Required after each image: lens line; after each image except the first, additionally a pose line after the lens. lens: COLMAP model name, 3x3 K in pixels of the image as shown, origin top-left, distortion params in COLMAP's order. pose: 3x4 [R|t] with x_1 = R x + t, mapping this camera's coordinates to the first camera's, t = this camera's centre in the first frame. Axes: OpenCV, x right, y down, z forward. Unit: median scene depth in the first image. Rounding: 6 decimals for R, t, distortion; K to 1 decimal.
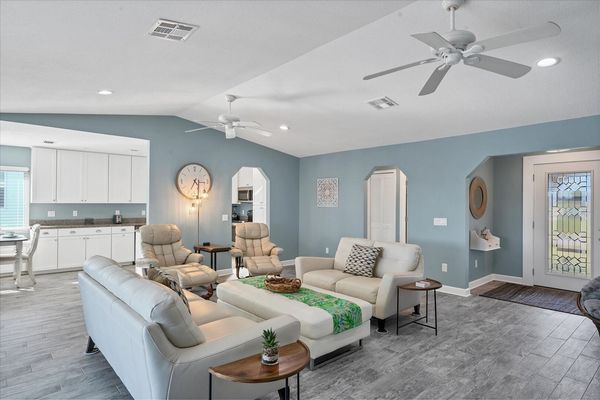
lens RADIAL K [[342.7, 0, 300.0], [0, 342.7, 200.0], [0, 0, 1]] dist [0.001251, 0.000357]
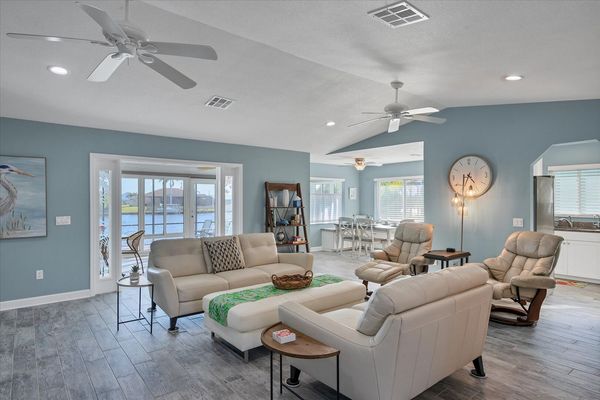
lens RADIAL K [[342.7, 0, 300.0], [0, 342.7, 200.0], [0, 0, 1]] dist [0.001251, 0.000357]
pose [[-0.044587, -0.004776, -0.998994, 0.607640], [0.005337, 0.999973, -0.005018, 0.006585], [0.998991, -0.005556, -0.044560, 0.670869]]
